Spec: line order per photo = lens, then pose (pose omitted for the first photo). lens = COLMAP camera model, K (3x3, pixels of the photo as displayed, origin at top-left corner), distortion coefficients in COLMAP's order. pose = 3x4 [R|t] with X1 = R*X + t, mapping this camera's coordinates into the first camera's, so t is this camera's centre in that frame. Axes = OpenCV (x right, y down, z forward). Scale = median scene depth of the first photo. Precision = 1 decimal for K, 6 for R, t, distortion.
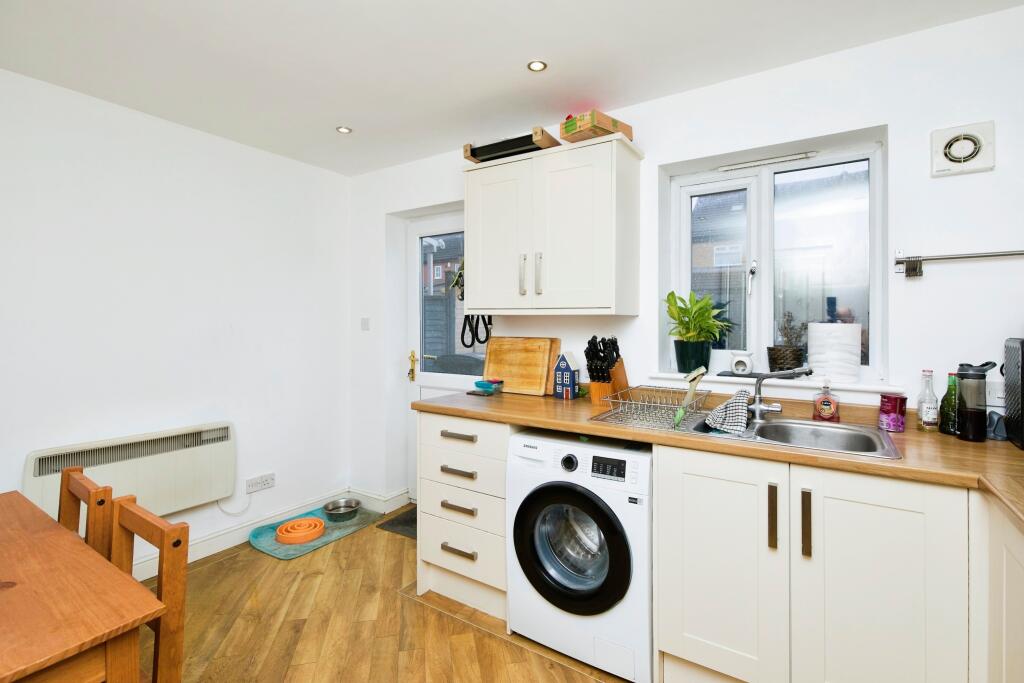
lens RADIAL K [[472.0, 0, 515.6], [0, 472.0, 325.8], [0, 0, 1]] dist [0.000847, 0.000014]
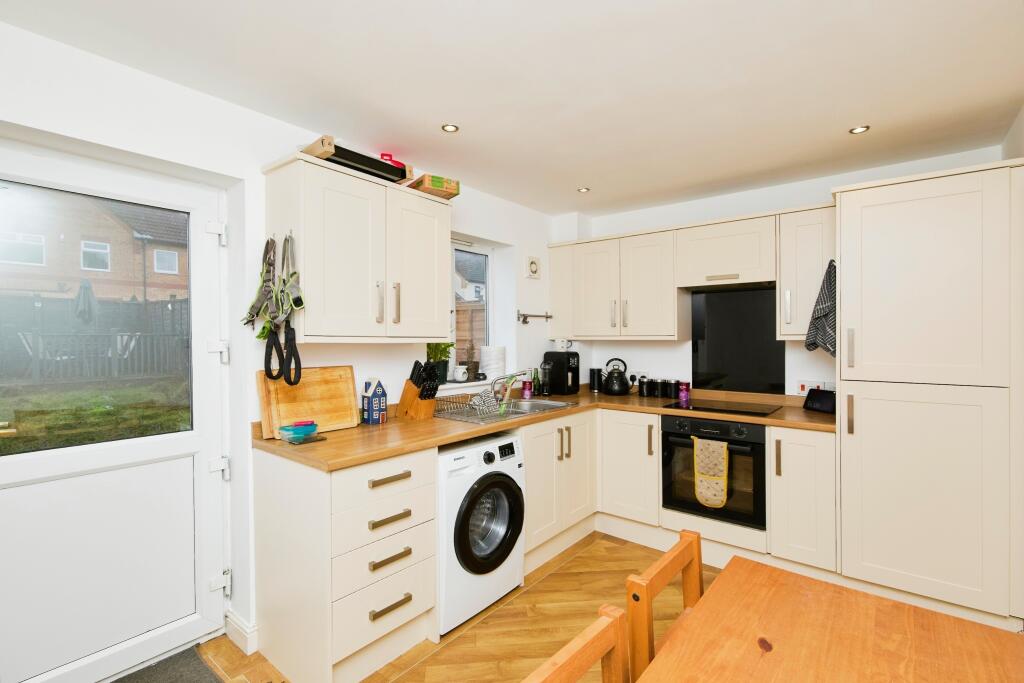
lens RADIAL K [[473.5, 0, 513.4], [0, 473.5, 334.7], [0, 0, 1]] dist [0.001282, 0.000365]
pose [[0.104654, 0.003923, 0.994501, -1.002912], [0.004419, 0.999981, -0.004409, -0.037597], [-0.994499, 0.004857, 0.104635, 0.672348]]
